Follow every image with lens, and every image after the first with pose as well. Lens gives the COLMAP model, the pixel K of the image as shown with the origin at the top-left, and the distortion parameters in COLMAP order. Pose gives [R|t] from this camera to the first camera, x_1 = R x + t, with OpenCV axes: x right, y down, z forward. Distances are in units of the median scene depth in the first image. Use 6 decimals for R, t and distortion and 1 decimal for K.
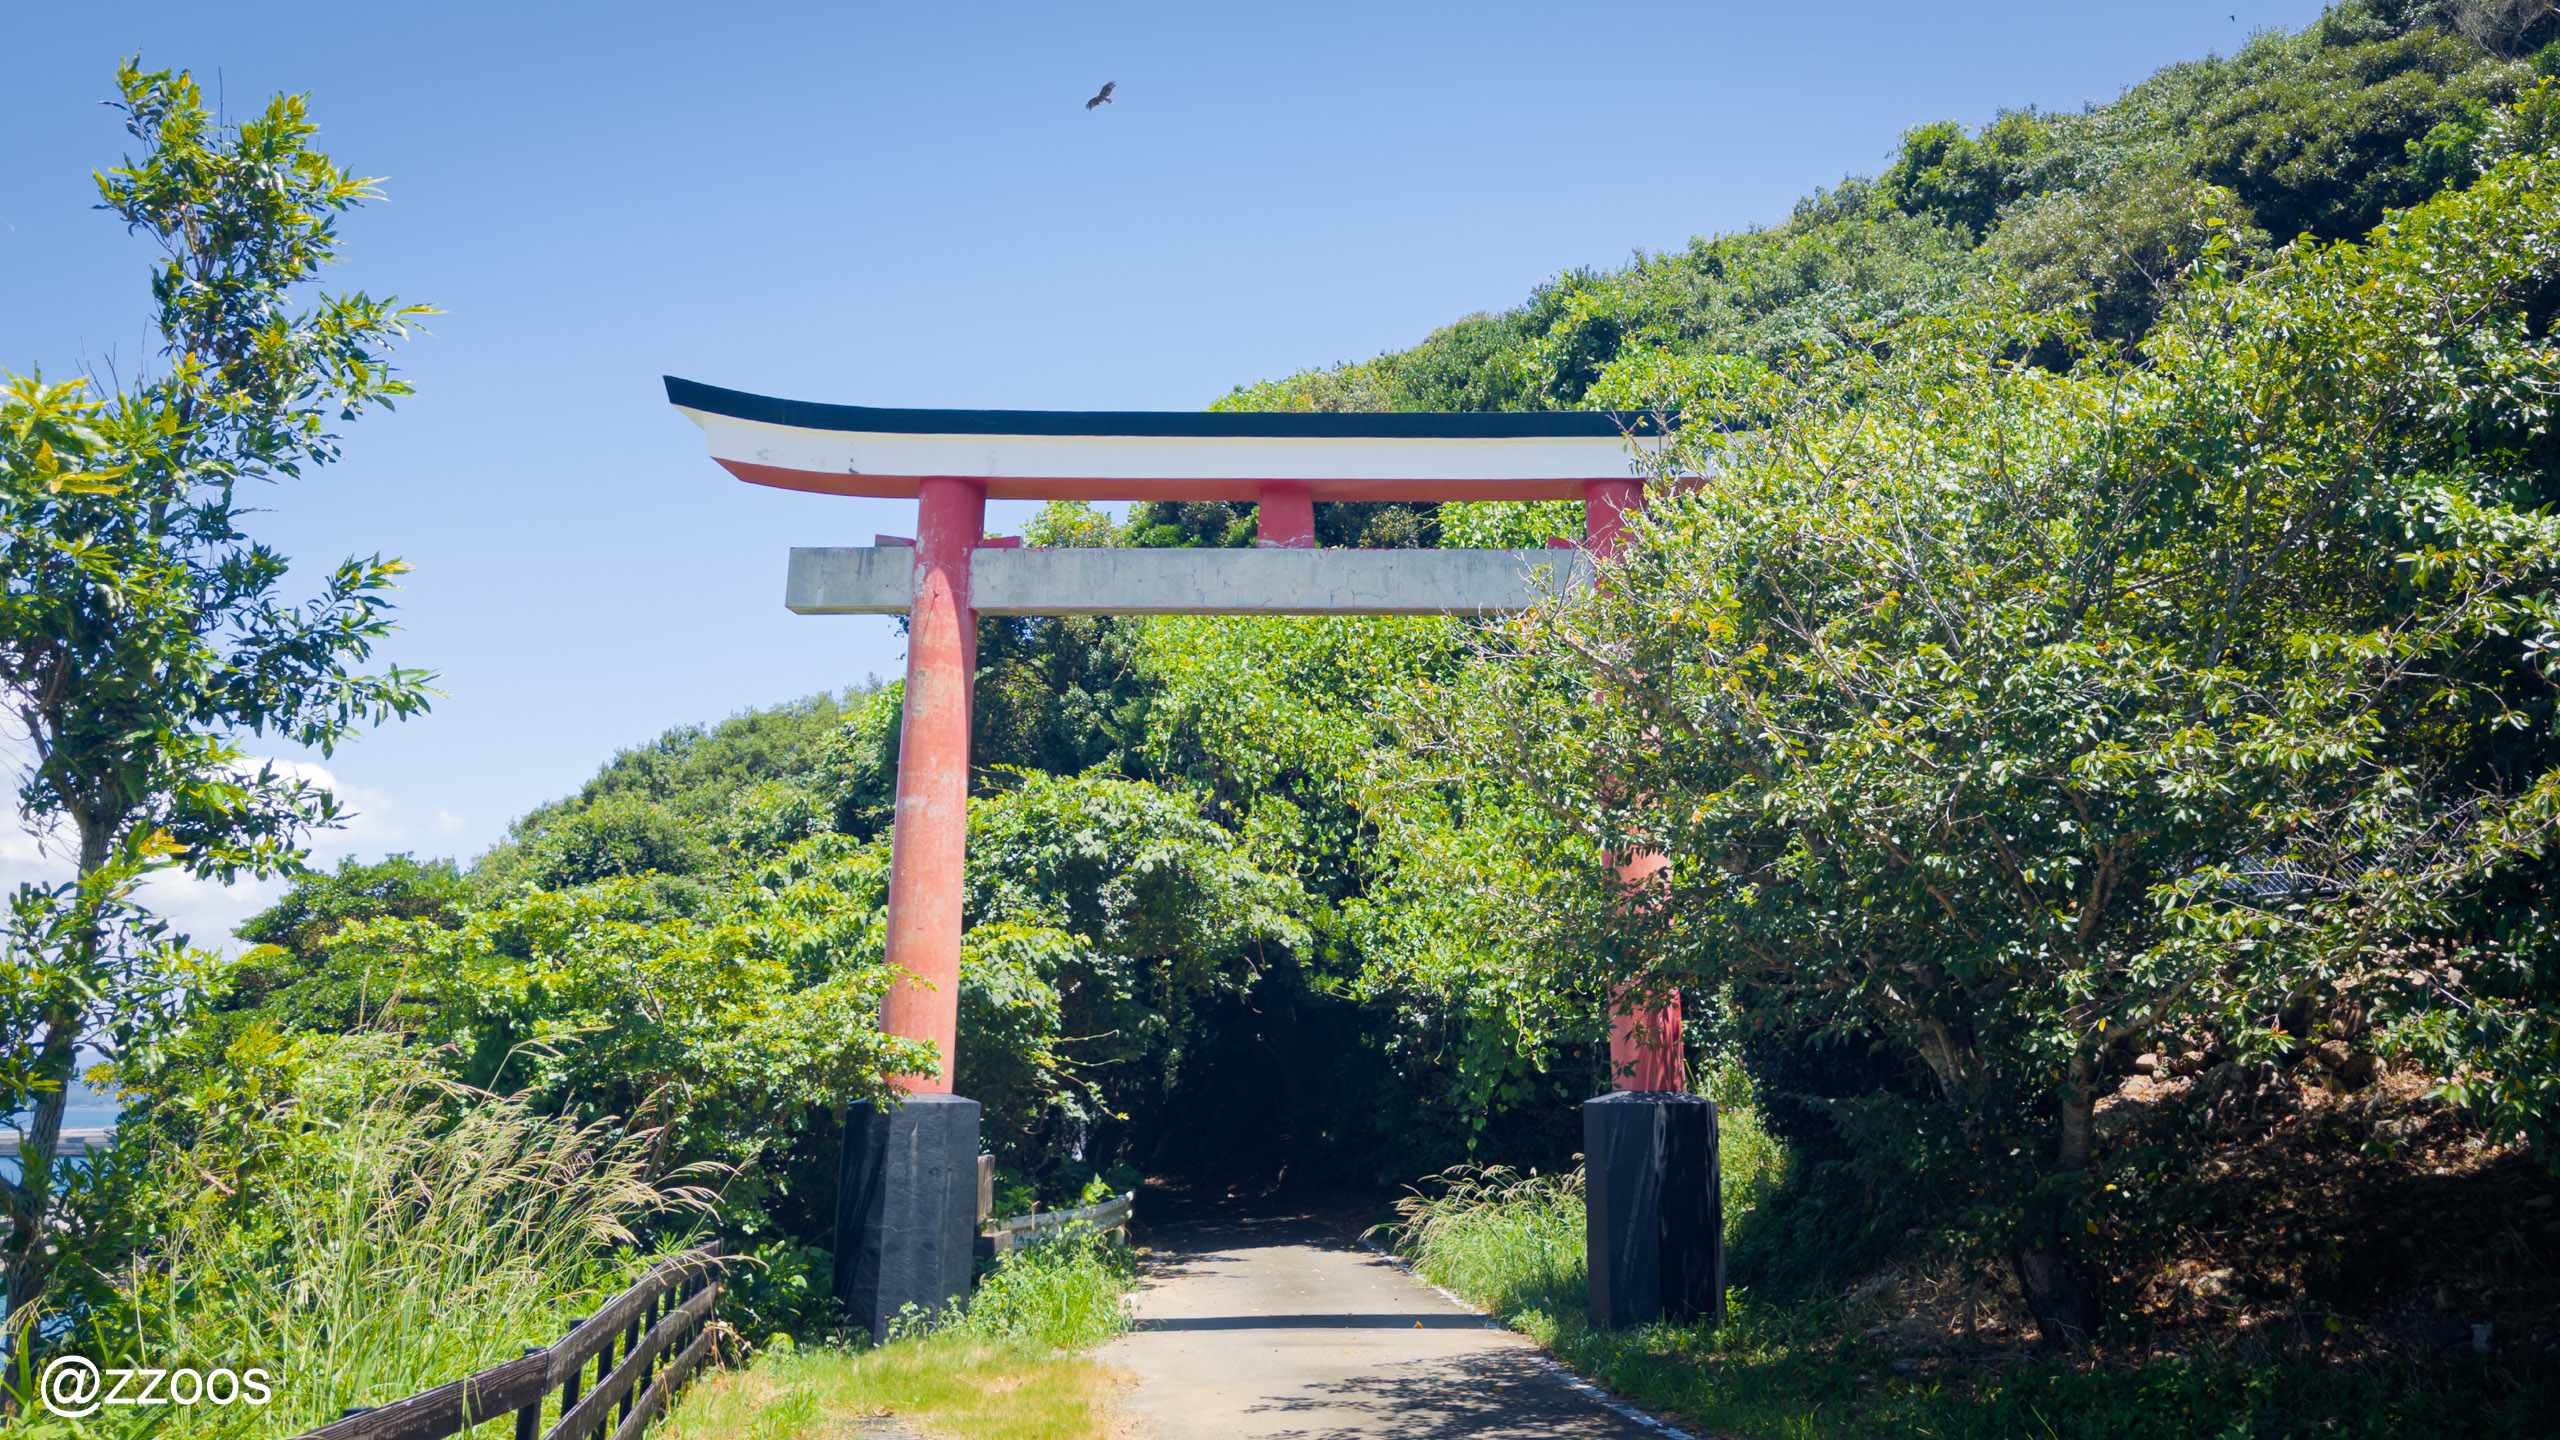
lens RADIAL K [[3989.5, 0, 1273.8], [0, 3989.5, 448.4], [0, 0, 1]] dist [0.179877, -0.933146]
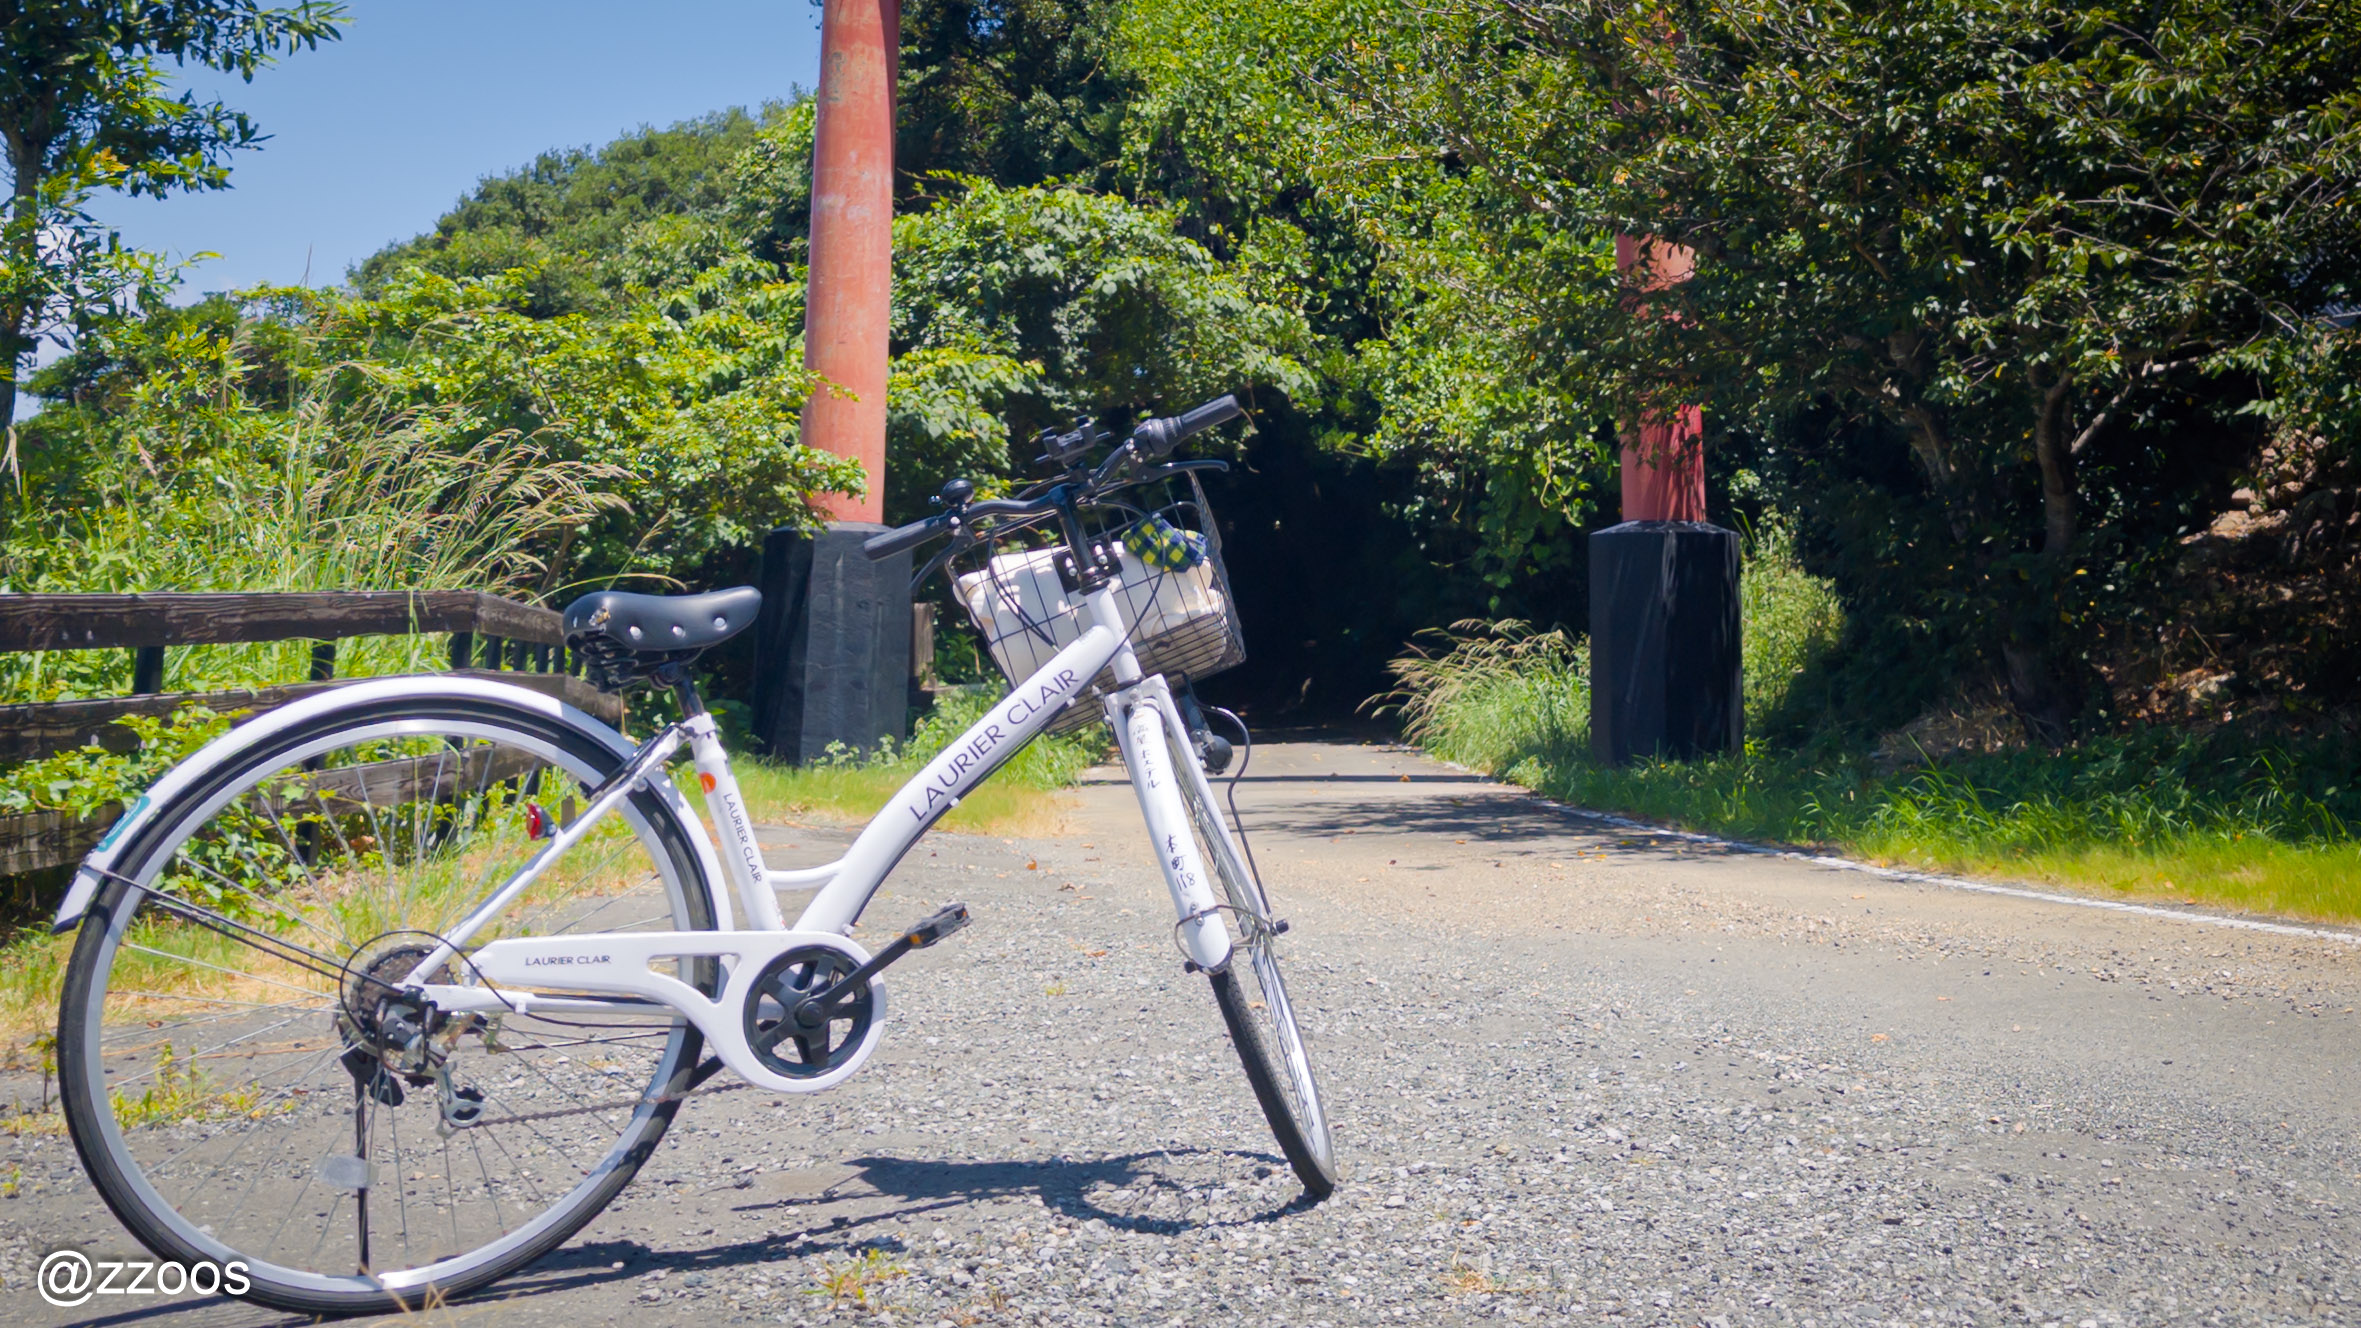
lens RADIAL K [[3679.4, 0, 1174.7], [0, 3679.4, 413.5], [0, 0, 1]] dist [0.179877, -0.933146]
pose [[0.999910, -0.004346, 0.012655, -0.028258], [0.002183, 0.986095, 0.166168, -0.000761], [-0.013201, -0.166125, 0.986016, 0.214189]]
